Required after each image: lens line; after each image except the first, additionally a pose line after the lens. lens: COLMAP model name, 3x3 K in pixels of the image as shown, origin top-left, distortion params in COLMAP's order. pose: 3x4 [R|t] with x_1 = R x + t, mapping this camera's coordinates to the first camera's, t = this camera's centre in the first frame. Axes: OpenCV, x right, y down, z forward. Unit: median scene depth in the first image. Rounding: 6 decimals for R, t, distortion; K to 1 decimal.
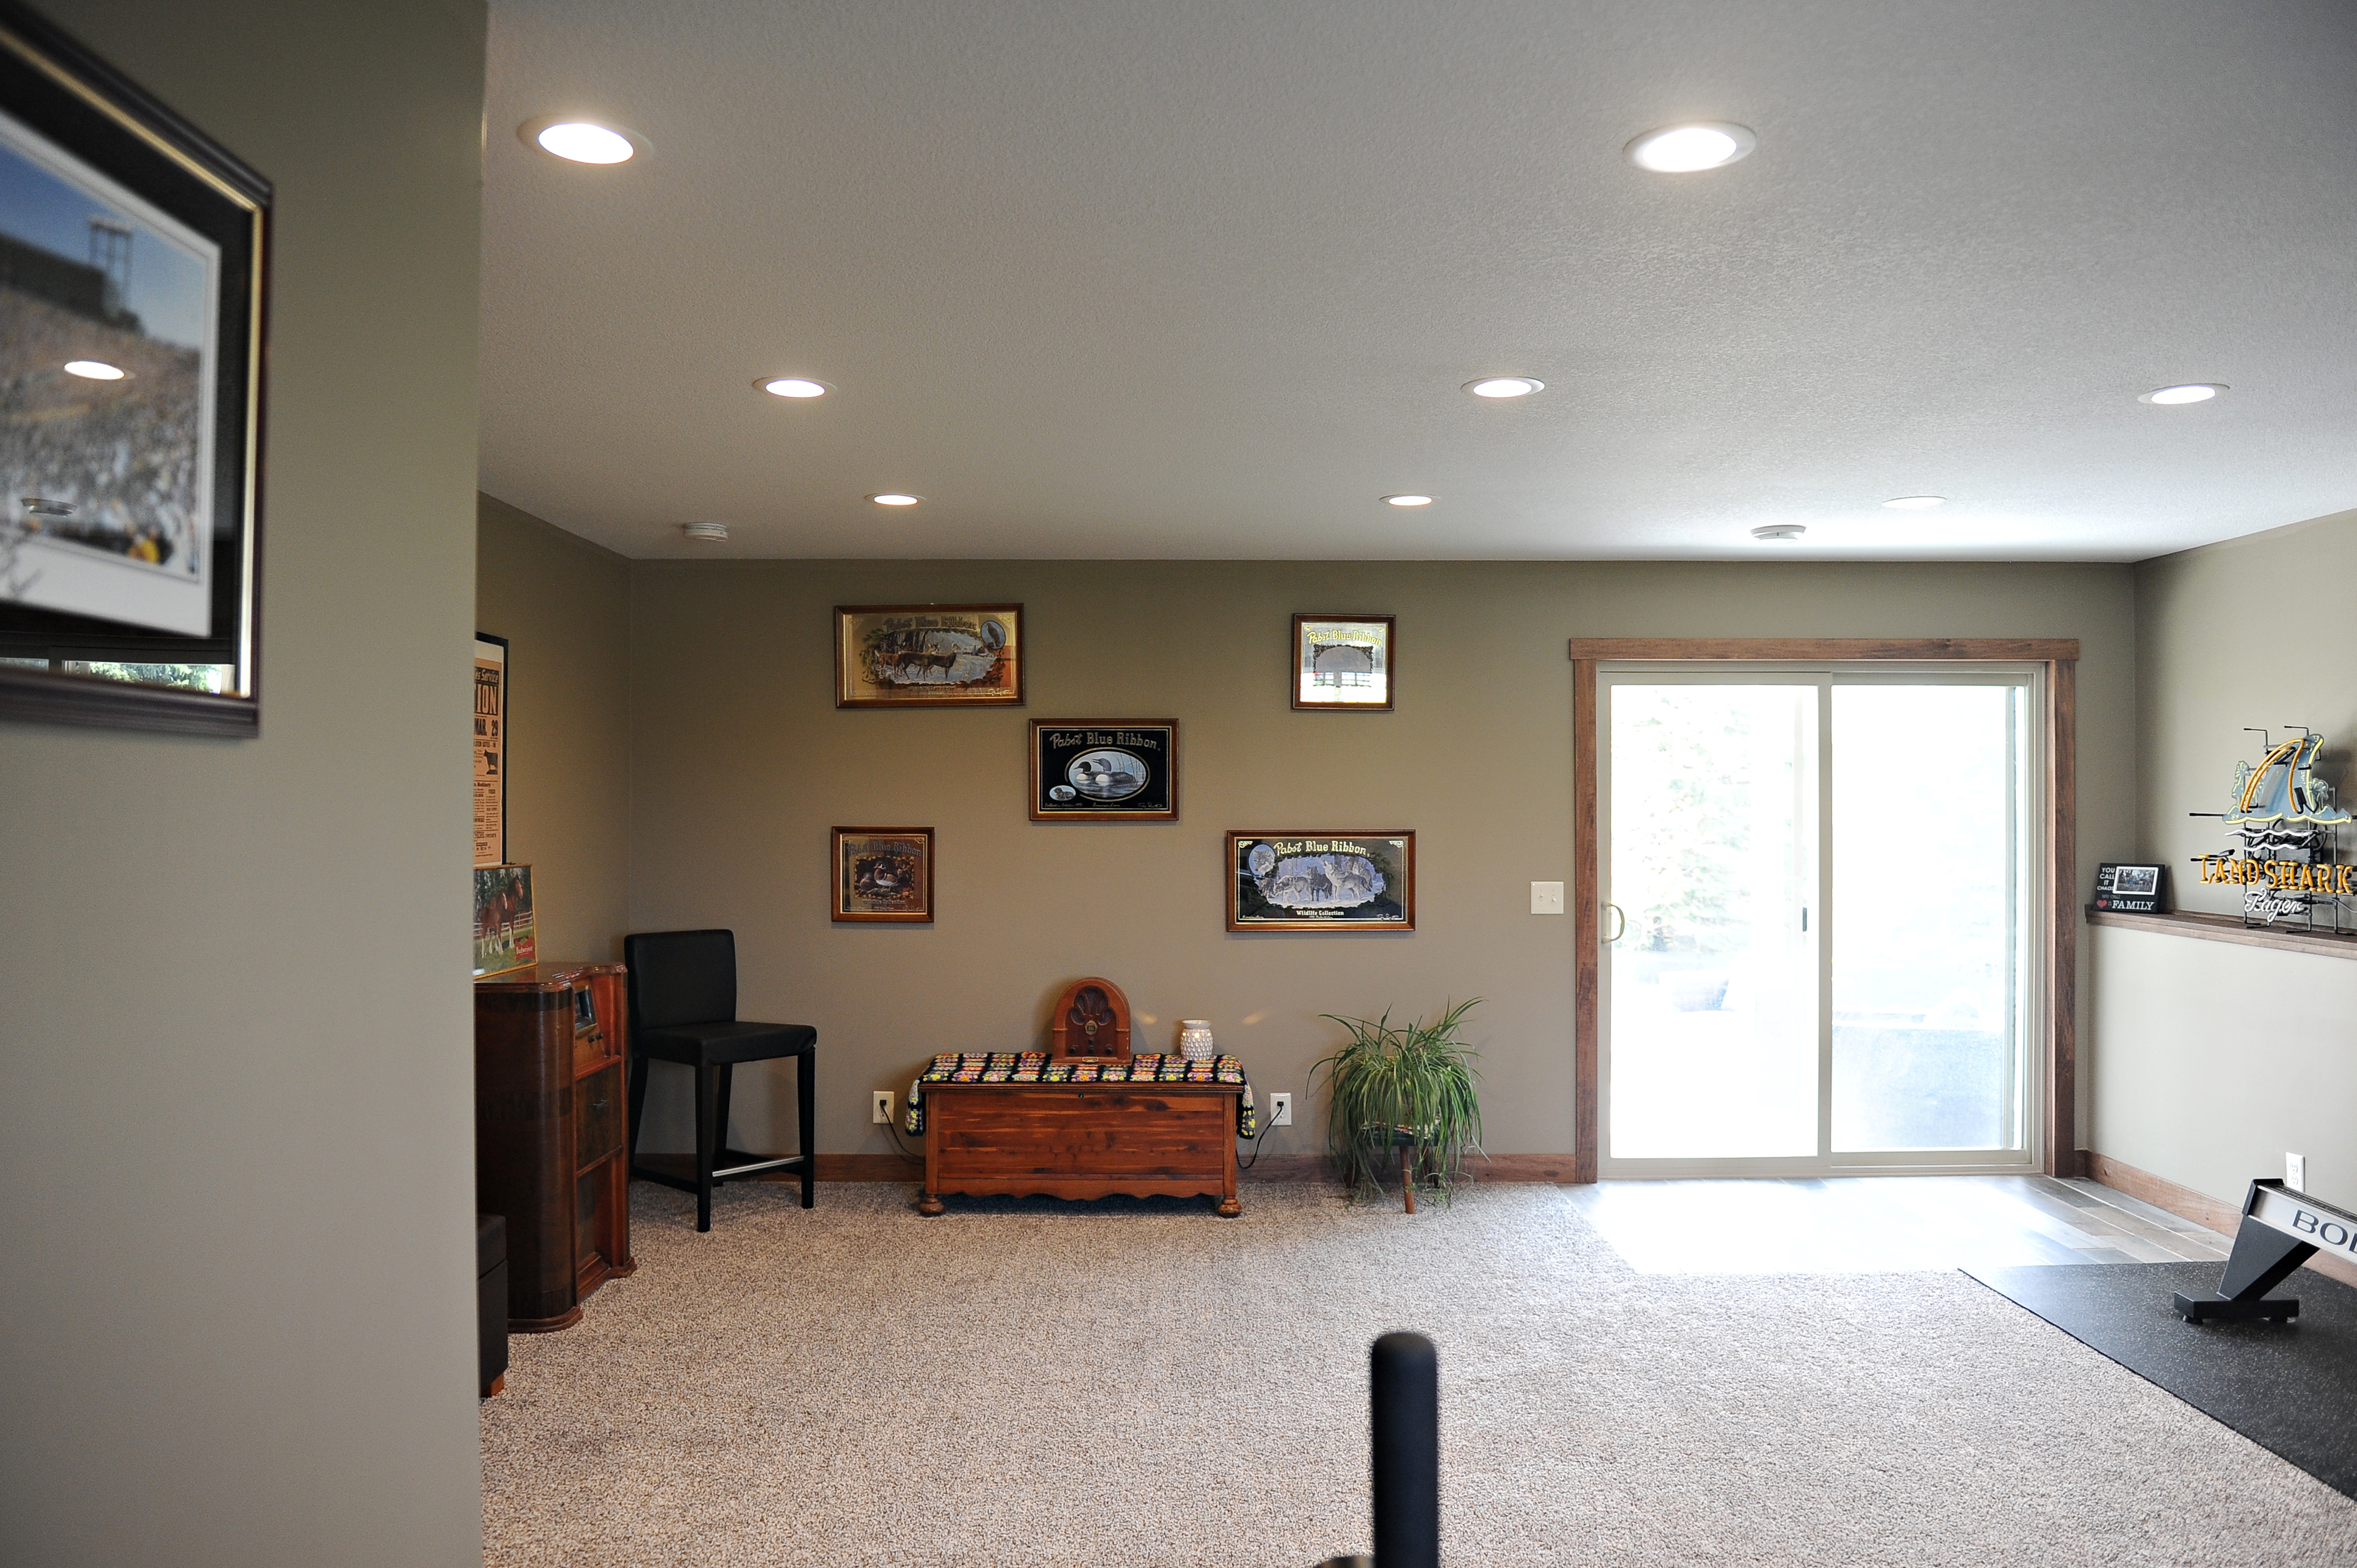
lens RADIAL K [[1674.9, 0, 1178.5], [0, 1674.9, 784.0], [0, 0, 1]] dist [-0.034354, -0.004210]
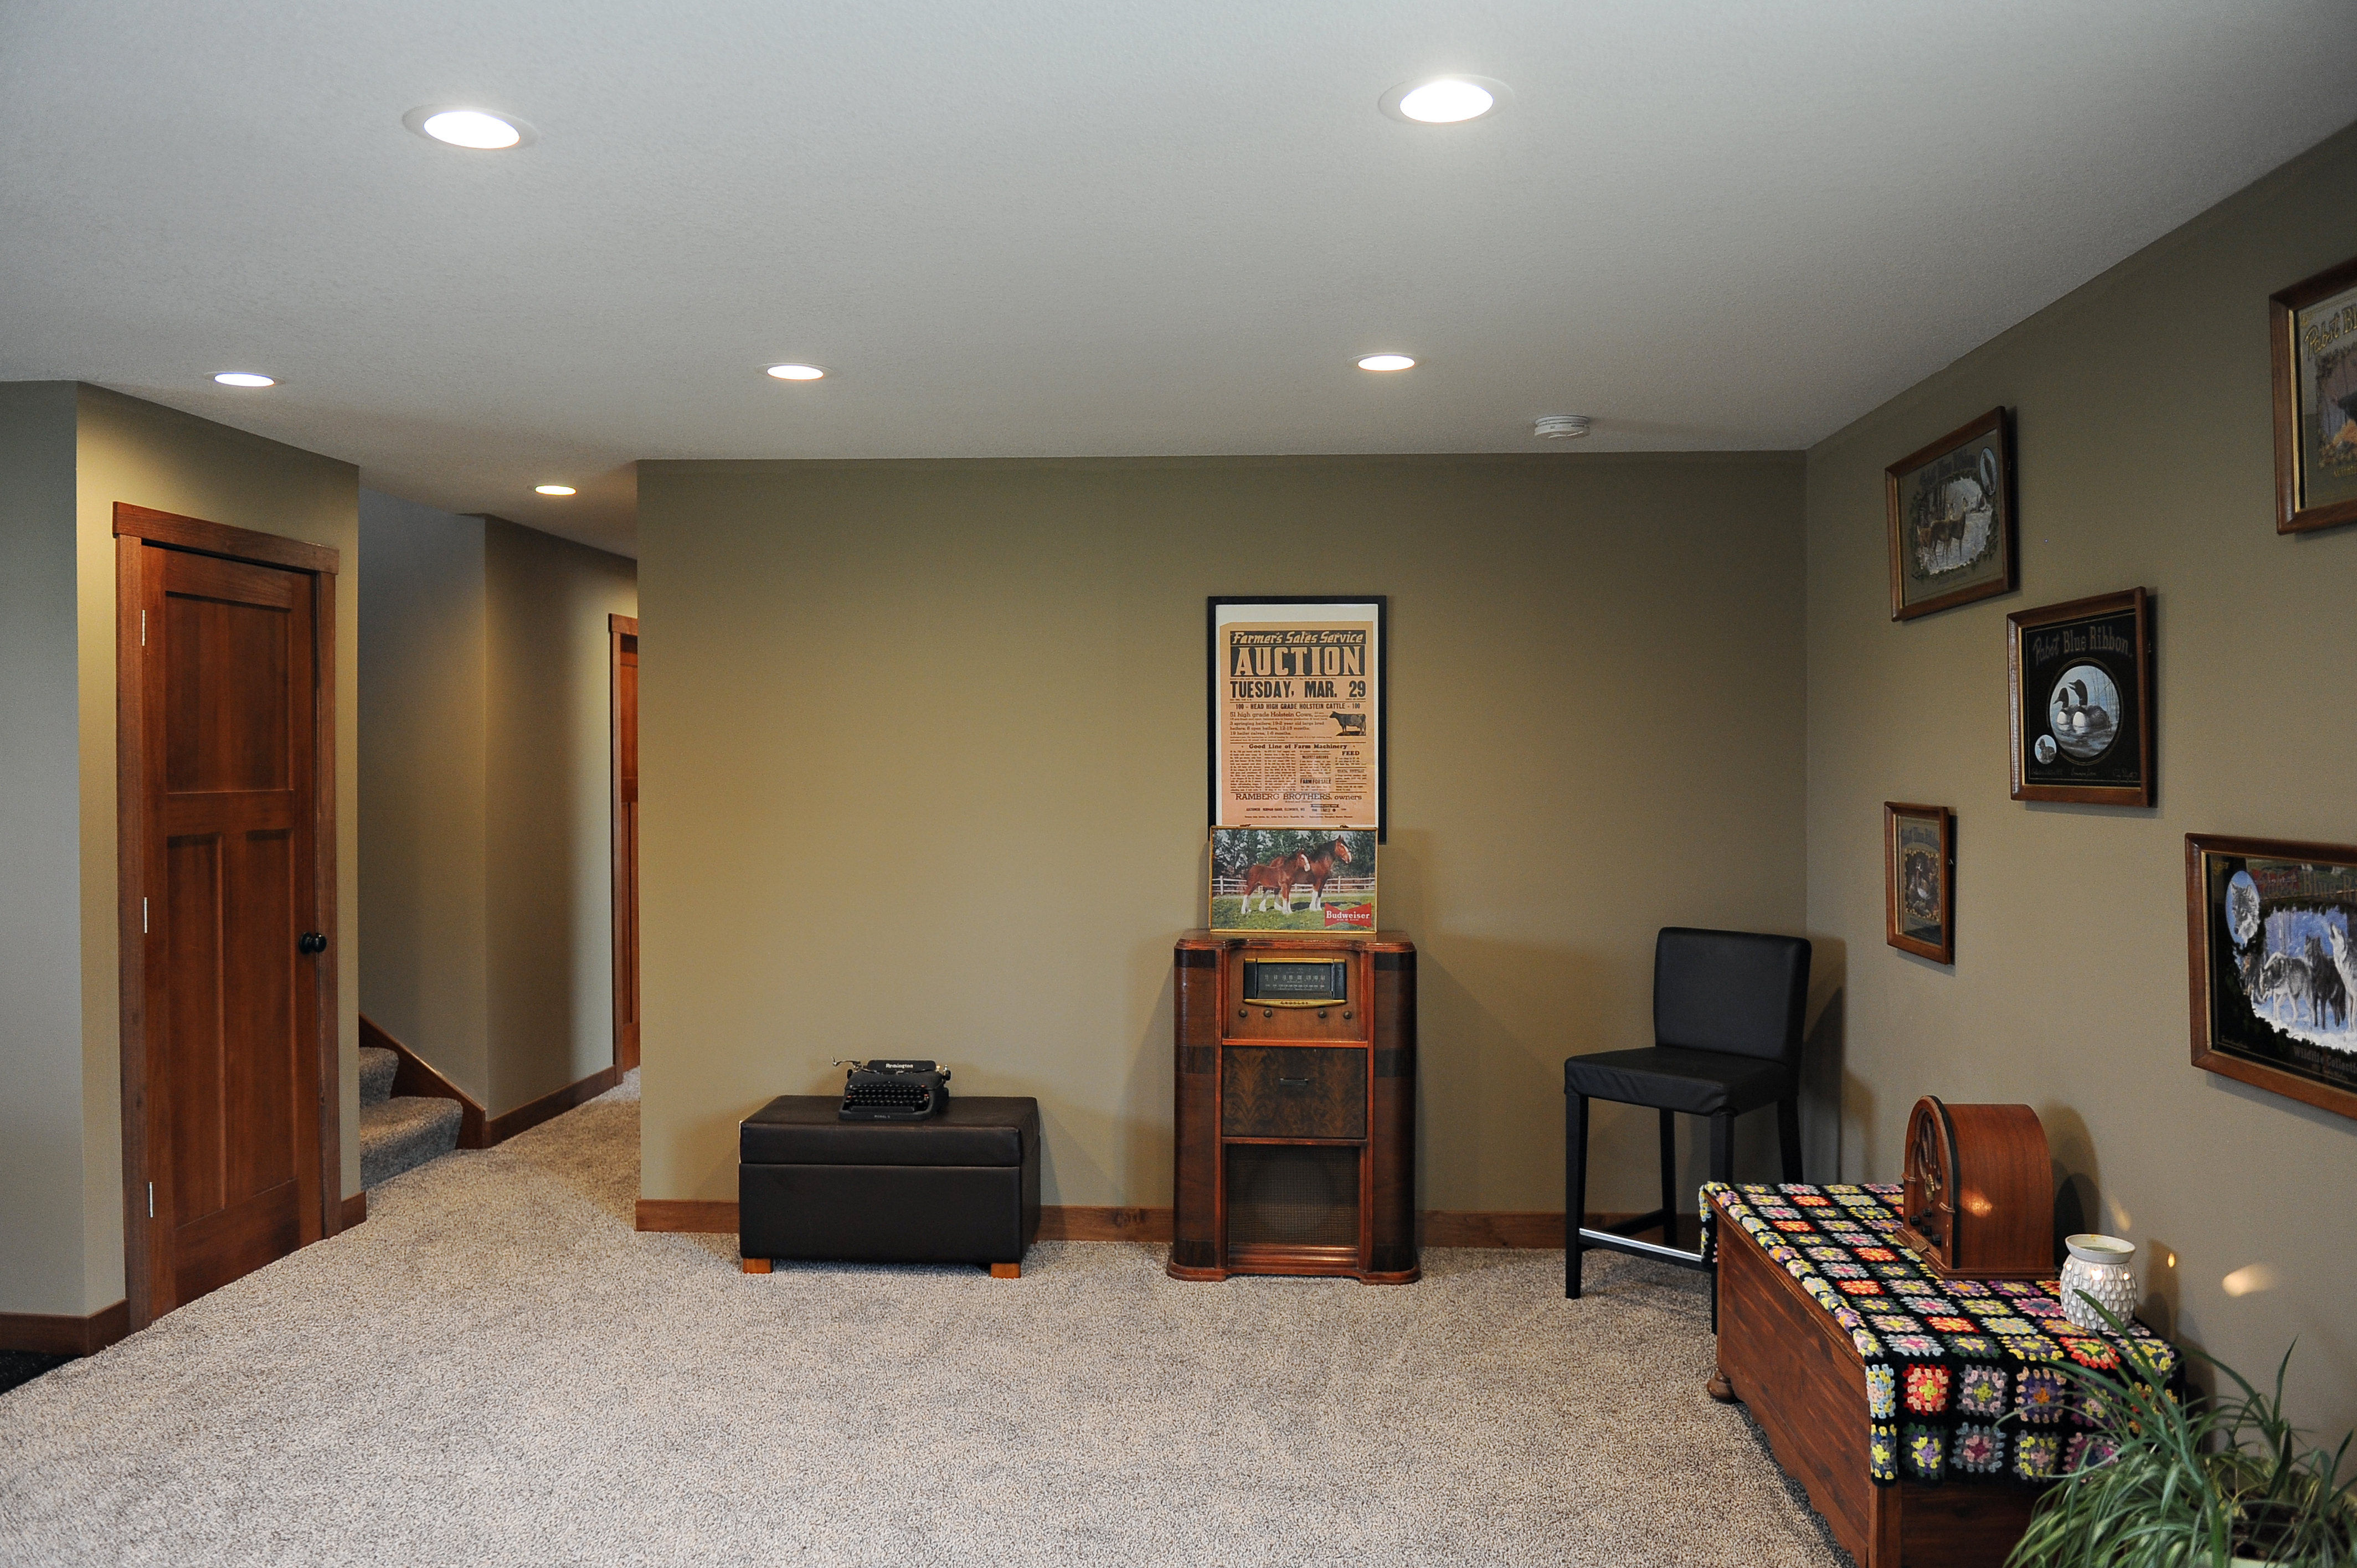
lens RADIAL K [[1674.9, 0, 1178.5], [0, 1674.9, 784.0], [0, 0, 1]] dist [-0.034354, -0.004210]
pose [[-0.045071, 0.015147, -0.998869, 0.469721], [0.010827, 0.999834, 0.014673, 0.005691], [0.998925, -0.010153, -0.045228, 0.755117]]
